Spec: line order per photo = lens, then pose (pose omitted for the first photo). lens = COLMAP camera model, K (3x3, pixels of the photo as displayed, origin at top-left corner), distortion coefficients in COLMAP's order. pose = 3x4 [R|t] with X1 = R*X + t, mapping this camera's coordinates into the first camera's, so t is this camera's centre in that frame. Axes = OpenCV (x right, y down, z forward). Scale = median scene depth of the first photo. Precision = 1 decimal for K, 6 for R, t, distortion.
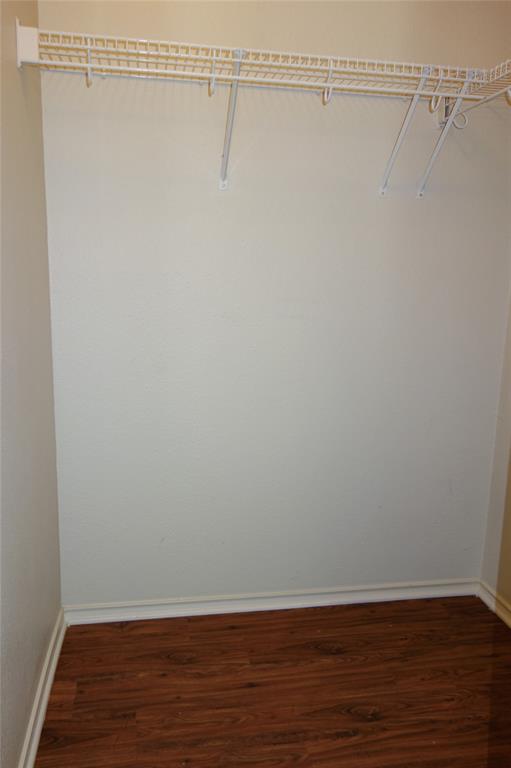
lens RADIAL K [[645.7, 0, 255.5], [0, 645.7, 384.0], [0, 0, 1]] dist [-0.017011, -0.008838]
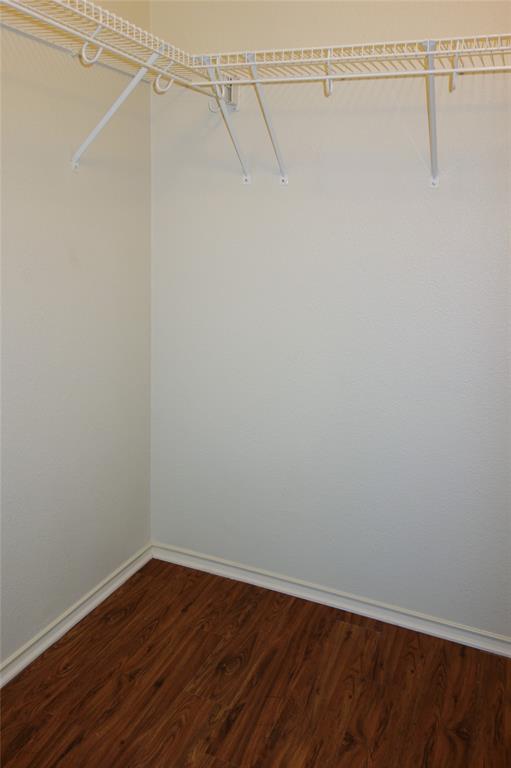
lens RADIAL K [[639.7, 0, 255.5], [0, 639.7, 384.0], [0, 0, 1]] dist [0.043471, -0.000254]
pose [[0.834336, 0.134878, -0.534500, 0.428125], [-0.142213, 0.989449, 0.027692, -0.001937], [0.532596, 0.052908, 0.844714, 0.080320]]
